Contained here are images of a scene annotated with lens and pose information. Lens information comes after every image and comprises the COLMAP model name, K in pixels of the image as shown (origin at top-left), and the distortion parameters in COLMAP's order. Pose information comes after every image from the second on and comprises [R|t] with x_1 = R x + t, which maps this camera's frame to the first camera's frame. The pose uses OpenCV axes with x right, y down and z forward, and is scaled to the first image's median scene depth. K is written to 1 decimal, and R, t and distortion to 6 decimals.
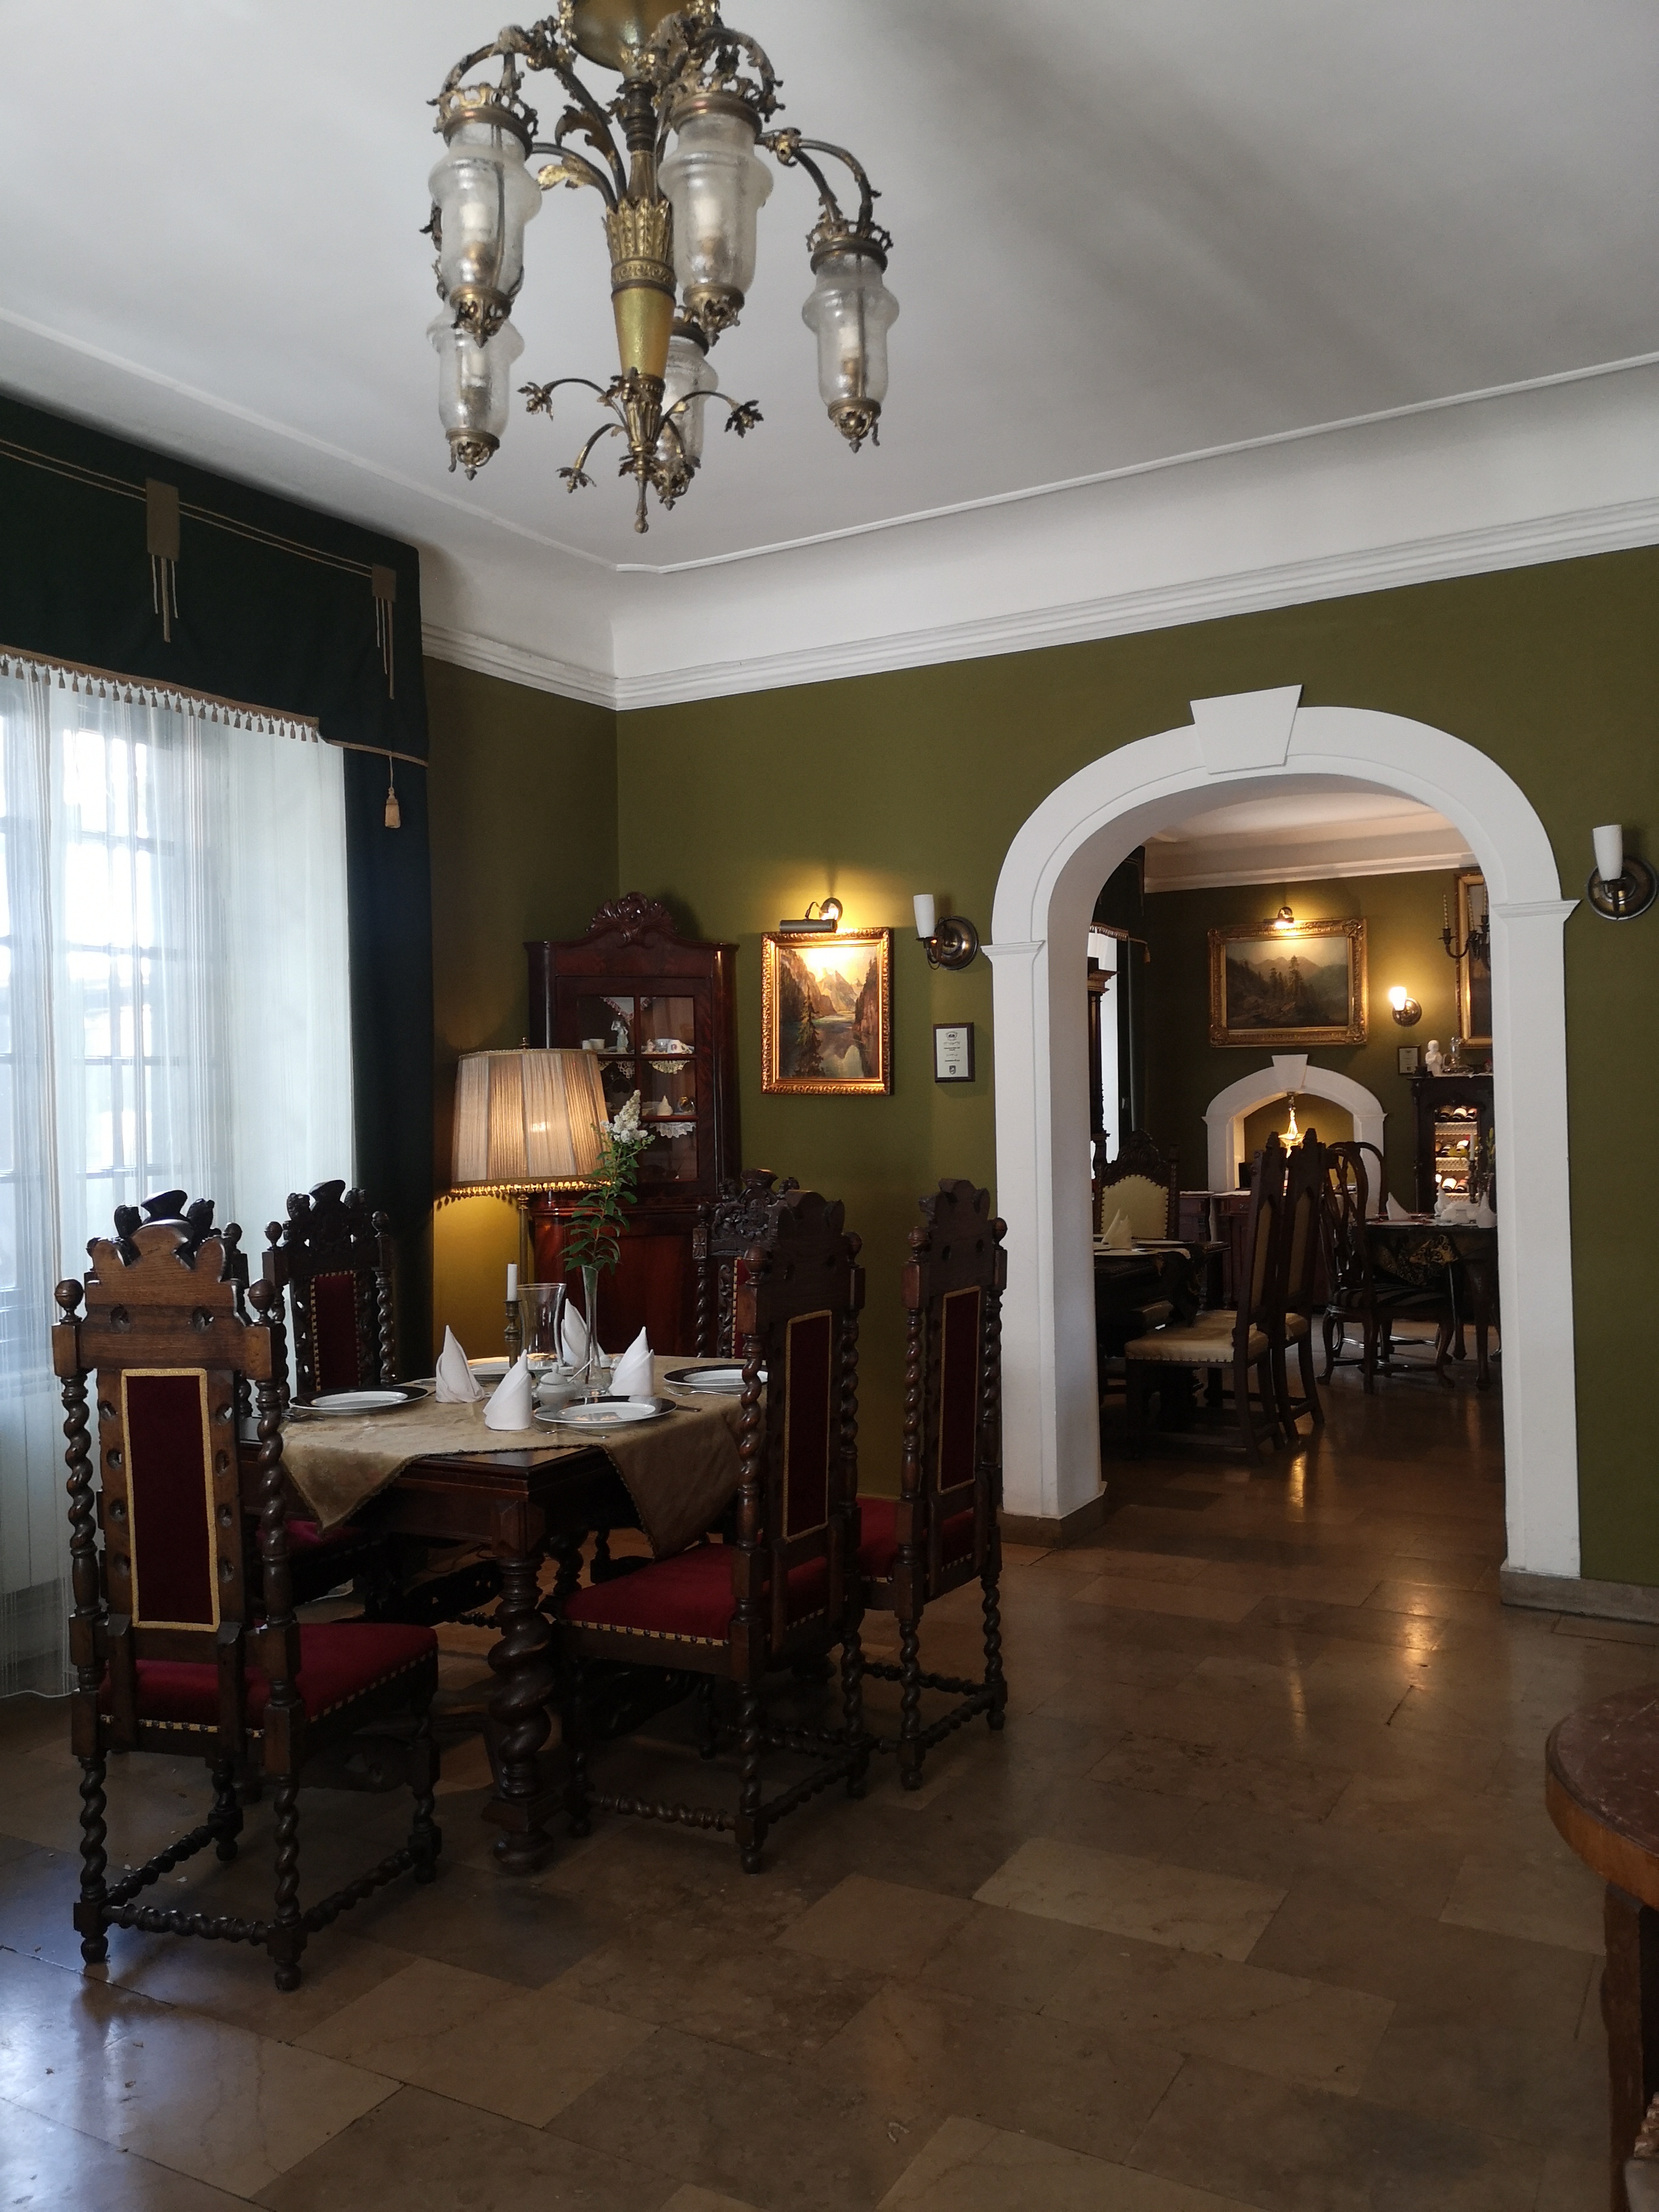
lens RADIAL K [[1733.3, 0, 828.1], [0, 1733.3, 1089.5], [0, 0, 1]] dist [0.082422, -0.101681]
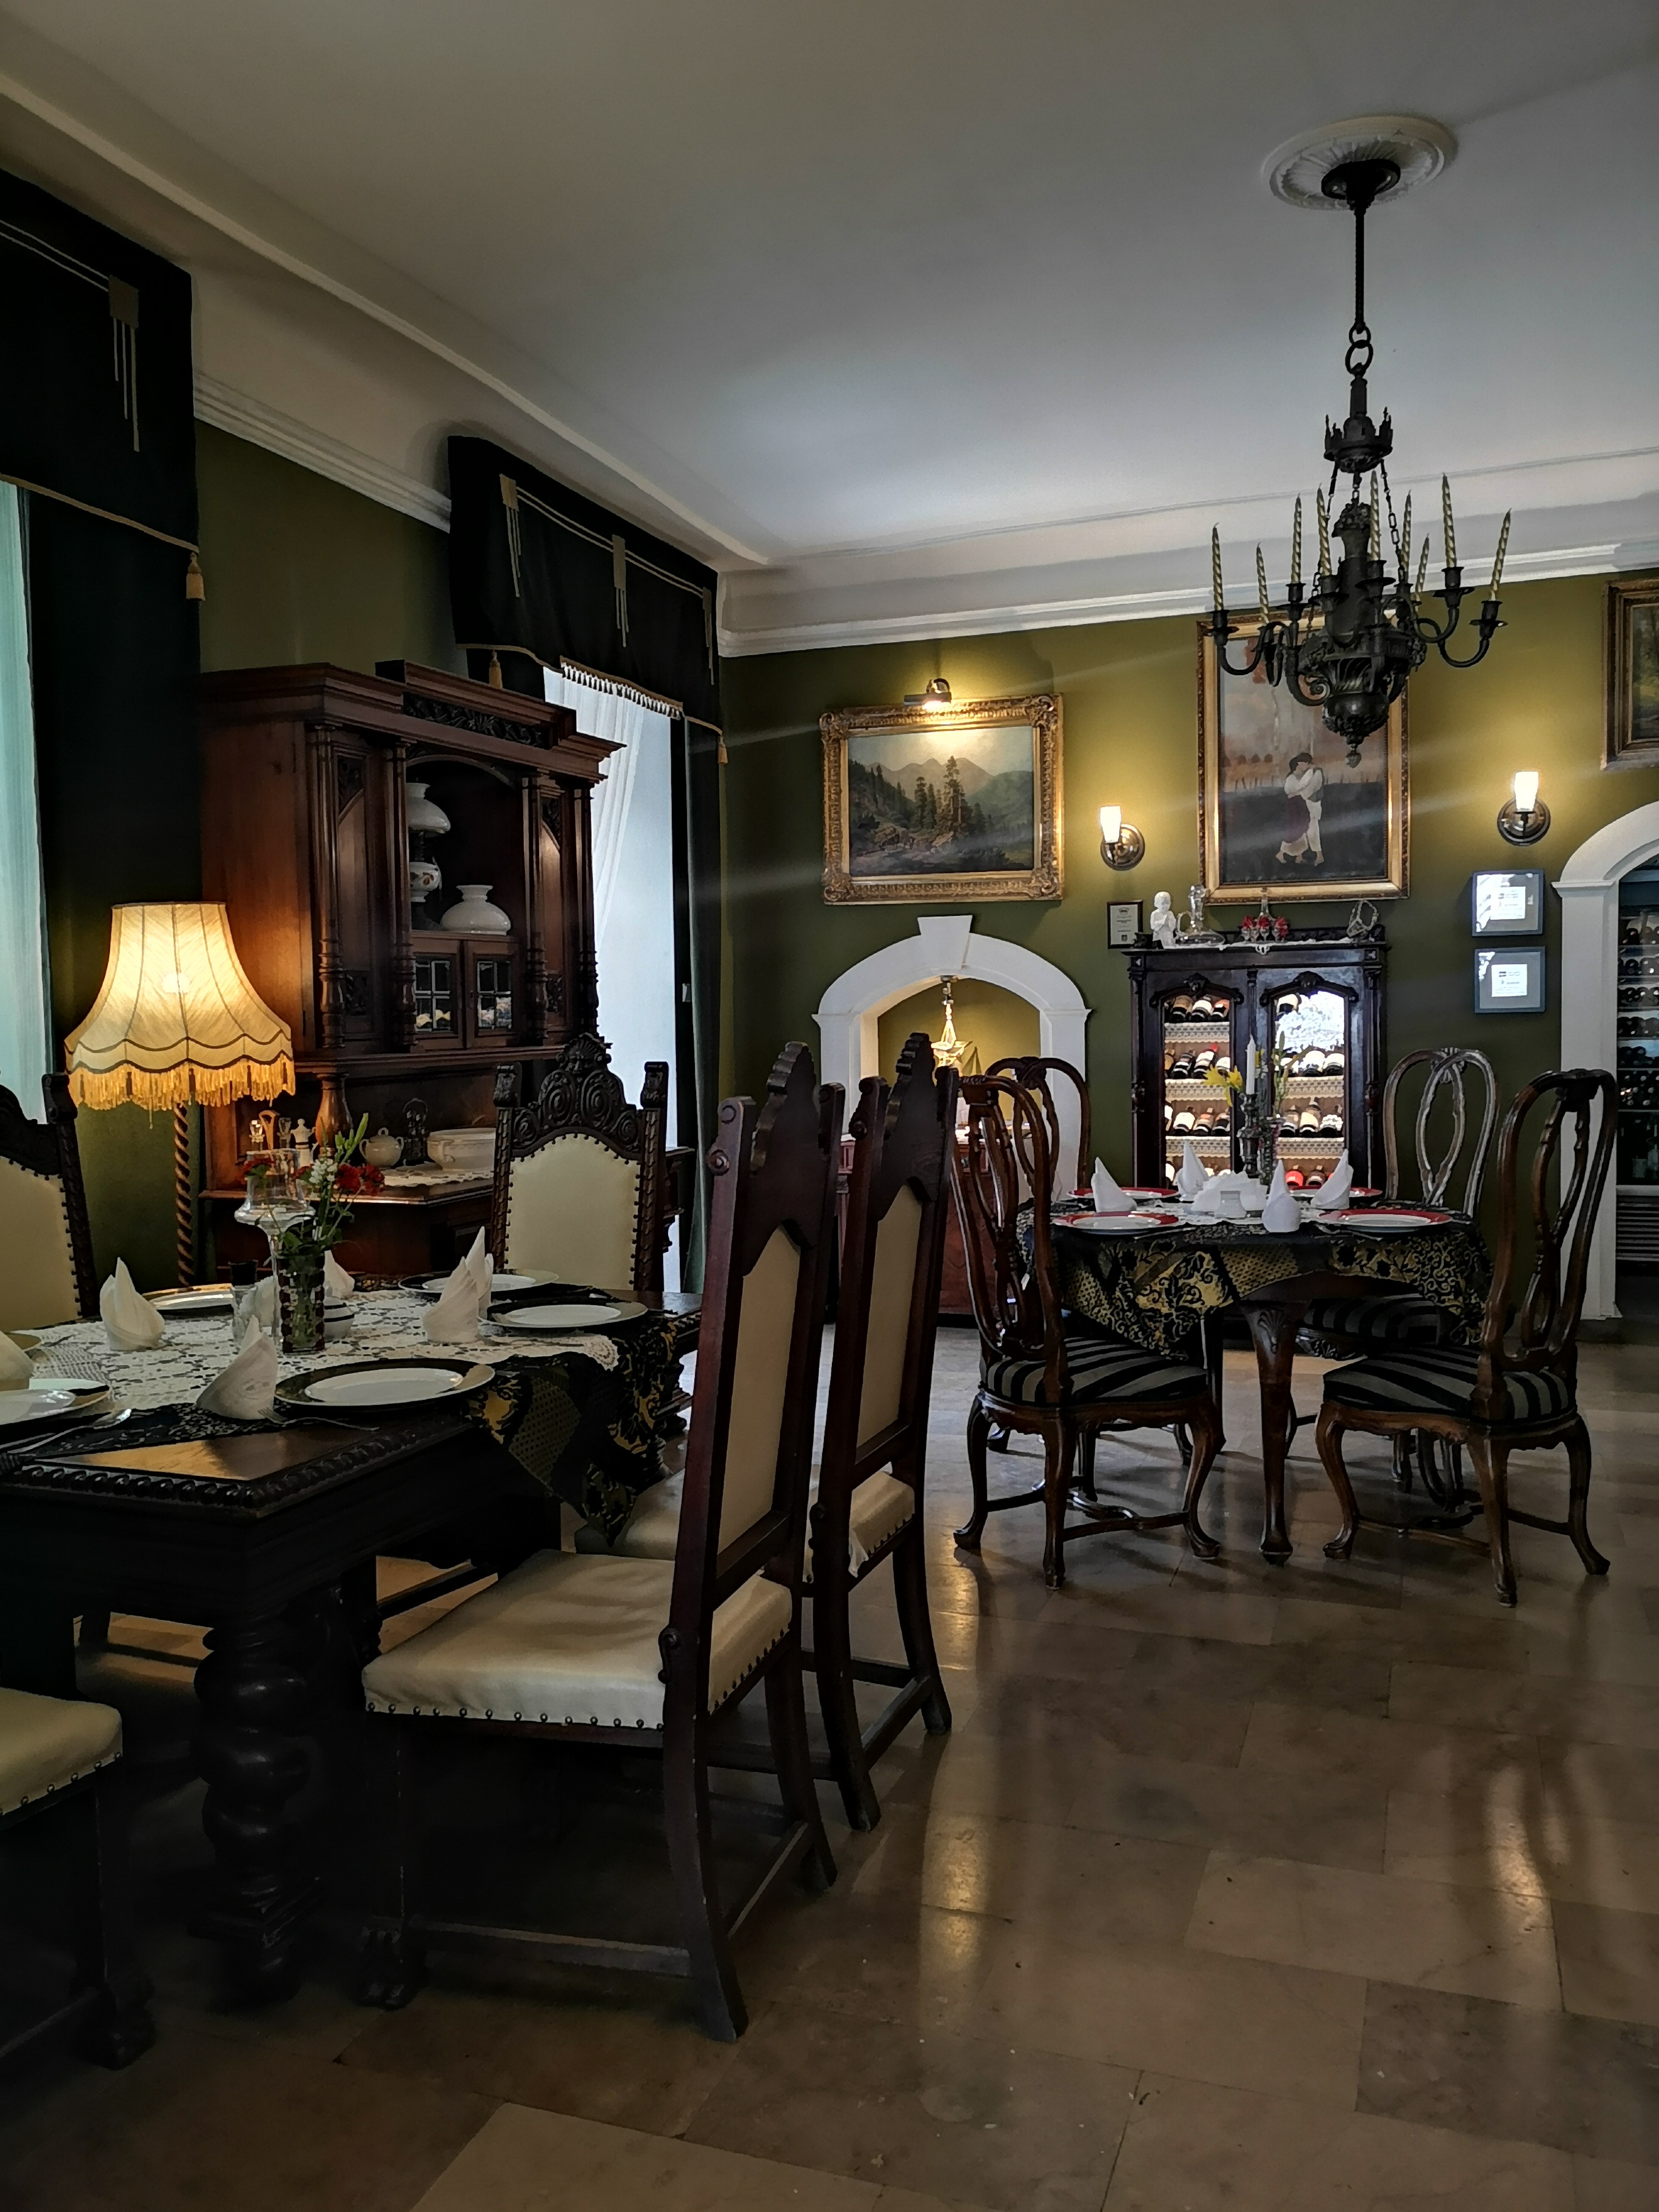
lens RADIAL K [[1732.7, 0, 829.5], [0, 1732.7, 1106.0], [0, 0, 1]] dist [0.095029, -0.309840]
pose [[0.986339, -0.008202, 0.164521, 0.123609], [-0.002304, 0.997975, 0.063563, 0.008989], [-0.164709, -0.063074, 0.984323, 0.395685]]
